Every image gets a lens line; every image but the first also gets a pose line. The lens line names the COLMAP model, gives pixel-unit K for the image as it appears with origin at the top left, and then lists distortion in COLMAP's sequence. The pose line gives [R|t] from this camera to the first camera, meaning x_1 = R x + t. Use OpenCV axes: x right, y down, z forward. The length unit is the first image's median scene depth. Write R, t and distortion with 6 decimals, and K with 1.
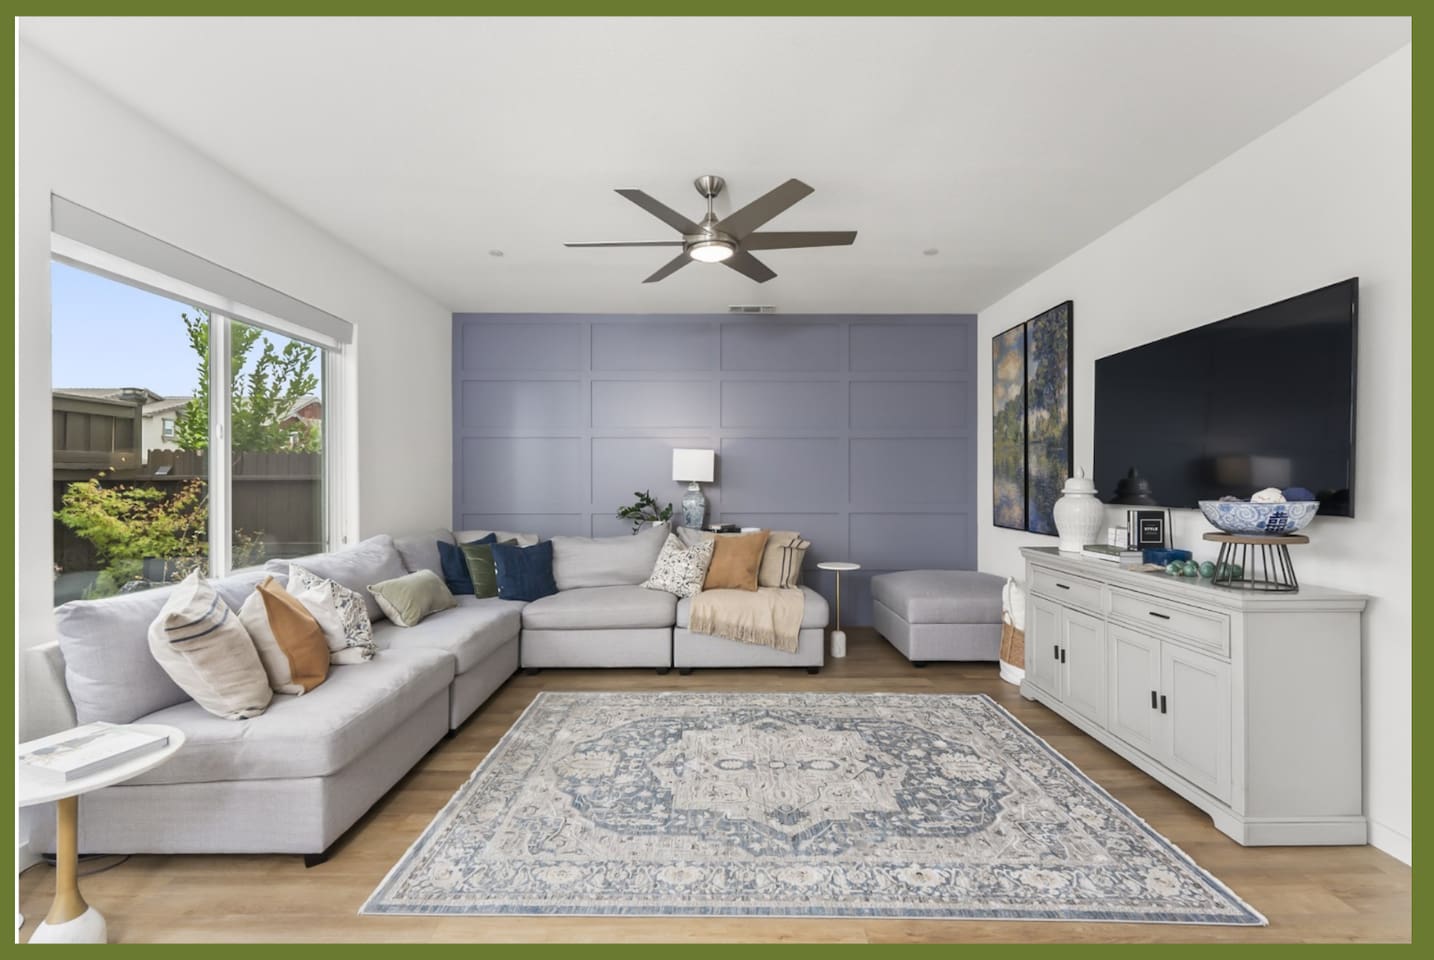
lens RADIAL K [[620.5, 0, 715.1], [0, 620.5, 474.2], [0, 0, 1]] dist [0.000417, -0.000740]
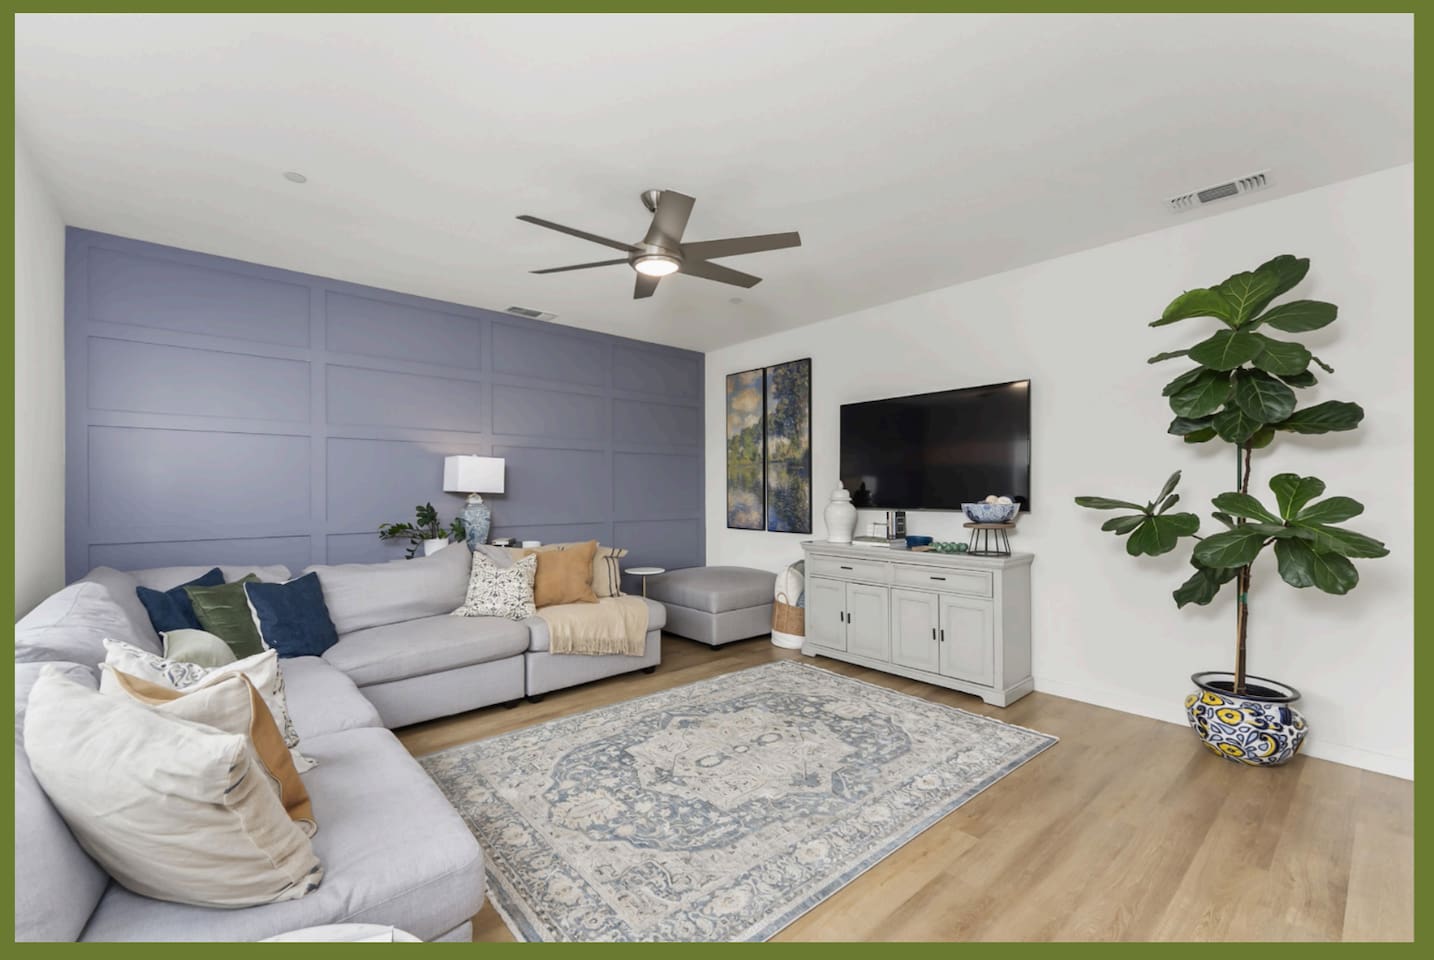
lens RADIAL K [[595.3, 0, 717.0], [0, 595.3, 480.0], [0, 0, 1]] dist [-0.001244, -0.000292]
pose [[0.754243, 0.010384, 0.656514, -0.447643], [-0.005445, 0.999939, -0.009560, -0.000750], [-0.656573, 0.003636, 0.754253, 0.159548]]
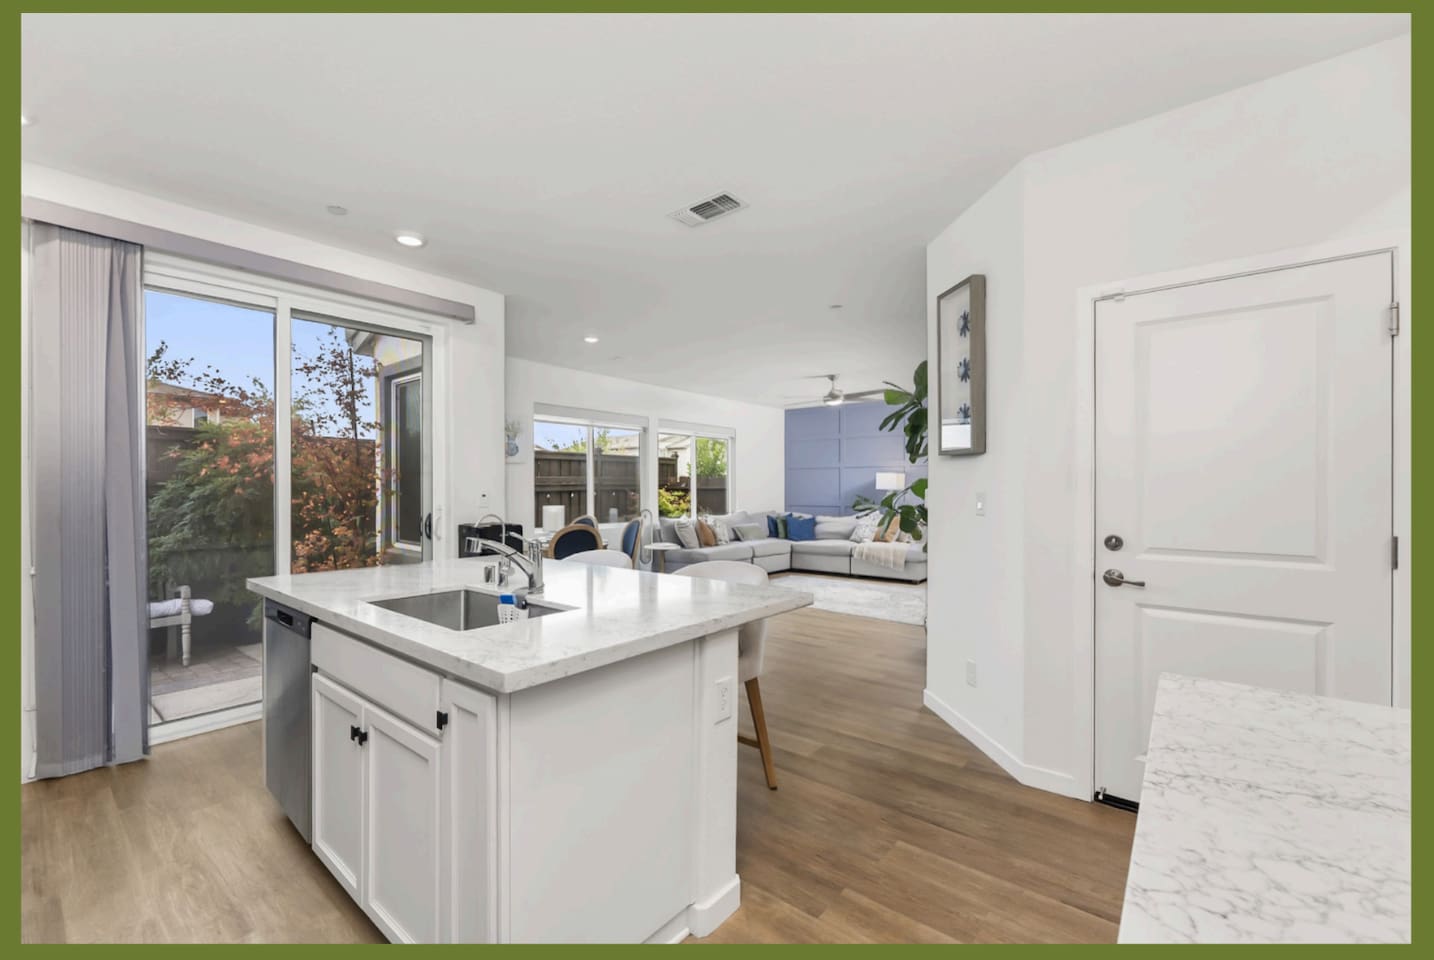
lens RADIAL K [[560.4, 0, 720.9], [0, 560.4, 487.8], [0, 0, 1]] dist [0.000611, -0.000223]
pose [[0.781632, 0.005890, -0.623712, 0.852445], [-0.002372, 0.999976, 0.006471, -0.011101], [0.623736, -0.003579, 0.781627, -0.897780]]
